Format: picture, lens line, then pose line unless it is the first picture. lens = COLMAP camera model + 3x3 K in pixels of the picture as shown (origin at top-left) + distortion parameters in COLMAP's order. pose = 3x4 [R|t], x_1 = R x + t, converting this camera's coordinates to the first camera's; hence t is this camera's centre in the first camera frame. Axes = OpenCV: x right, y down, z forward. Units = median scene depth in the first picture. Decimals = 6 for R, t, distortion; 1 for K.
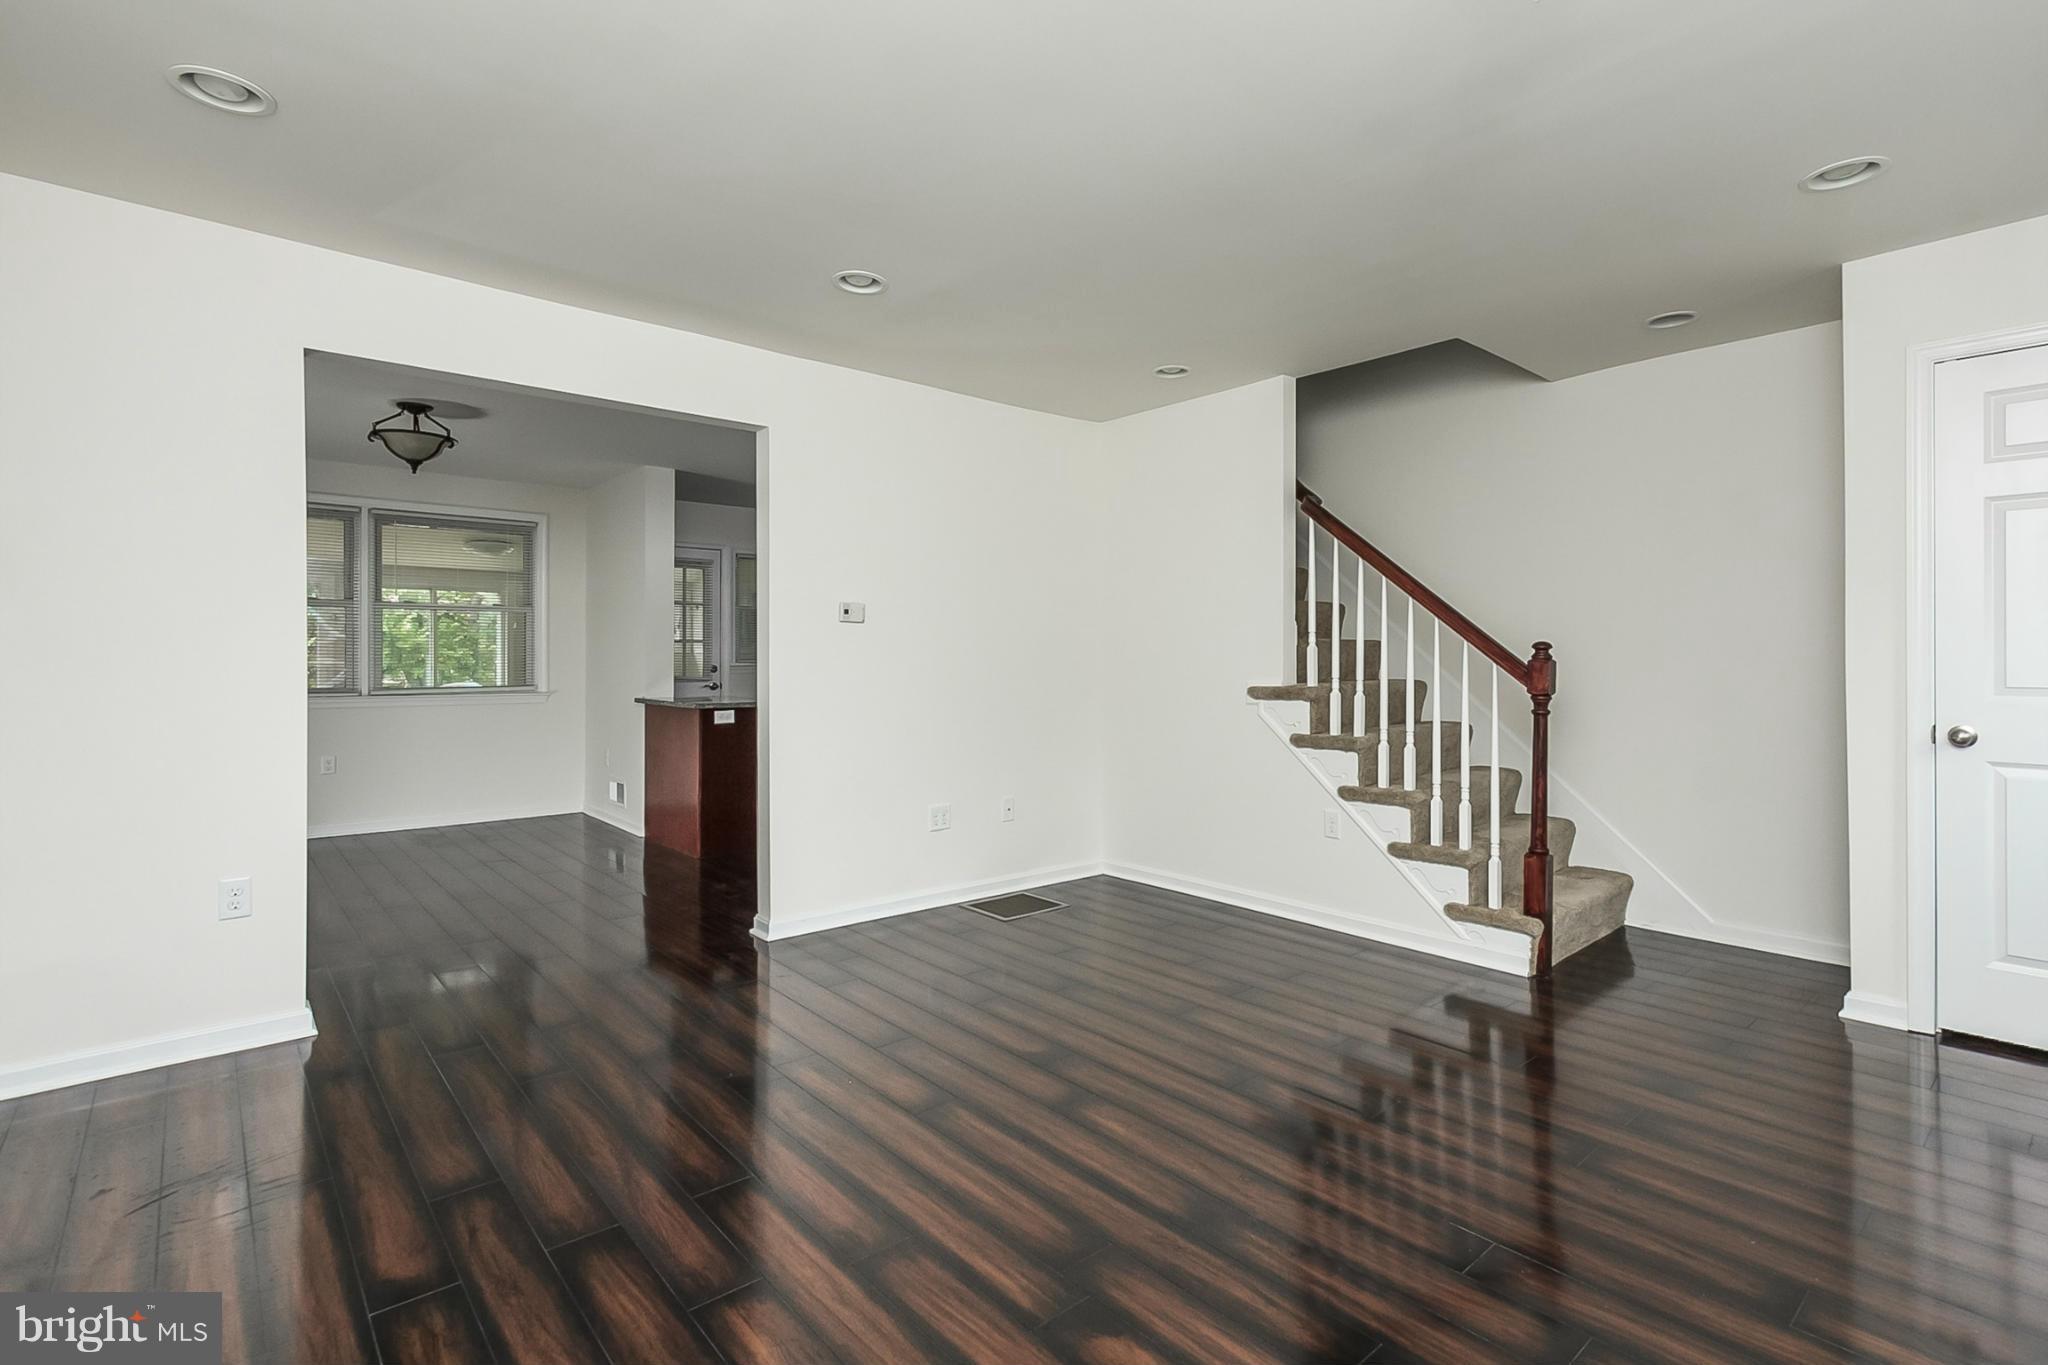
lens RADIAL K [[1002.9, 0, 1051.0], [0, 1002.9, 650.3], [0, 0, 1]] dist [0.113335, 0.000079]
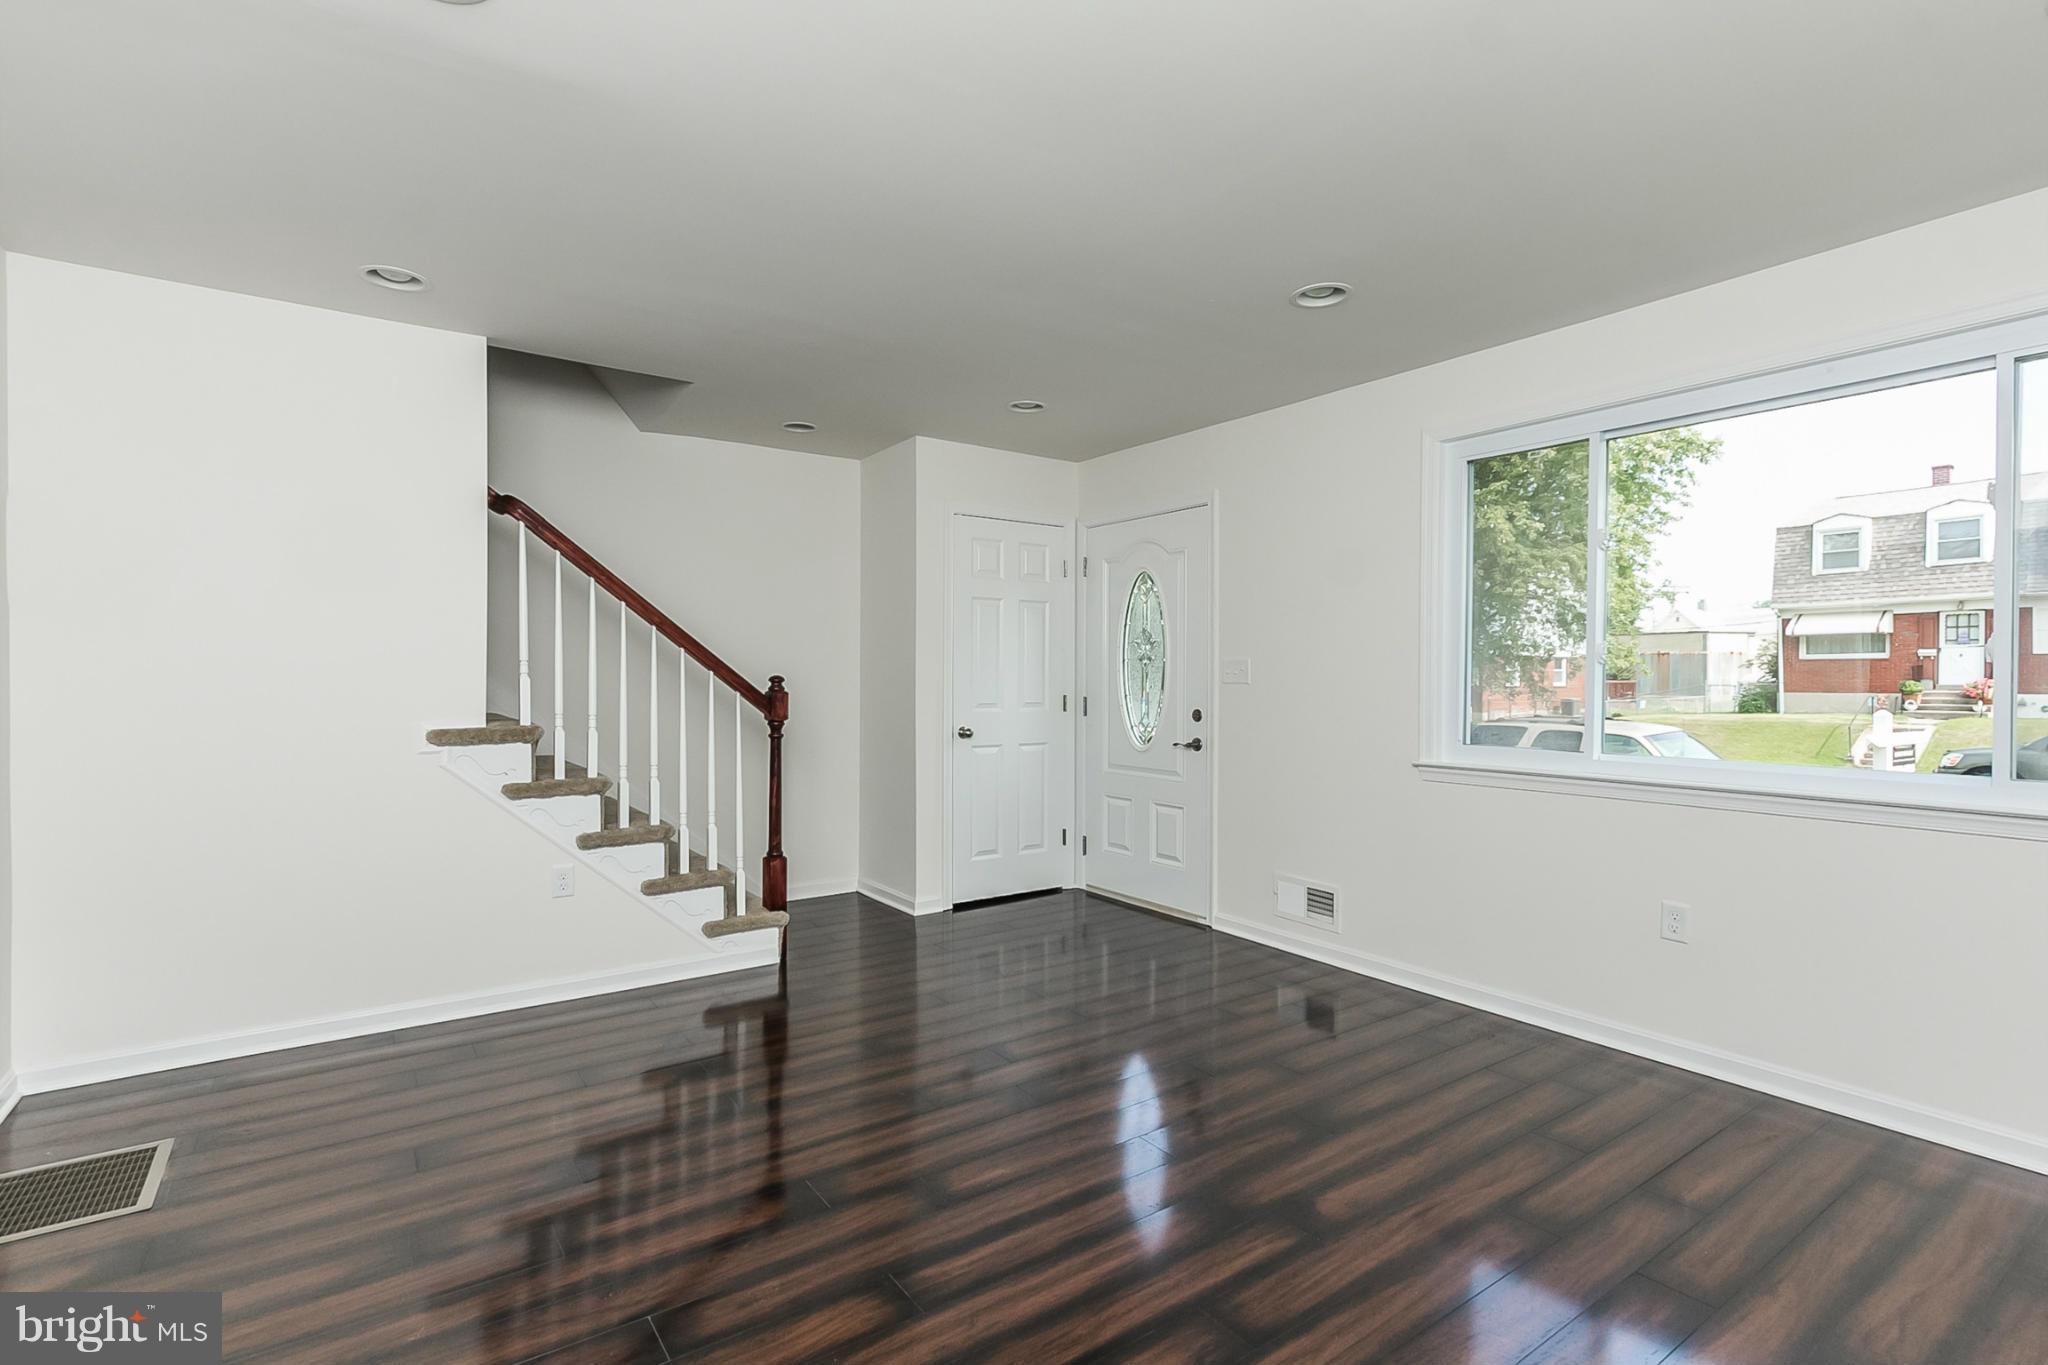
lens RADIAL K [[961.4, 0, 1024.0], [0, 961.4, 682.5], [0, 0, 1]] dist [-0.002049, -0.000224]
pose [[0.103147, -0.003530, 0.994660, -0.564060], [-0.010669, 0.999932, 0.004655, -0.008260], [-0.994609, -0.011092, 0.103102, 0.589157]]
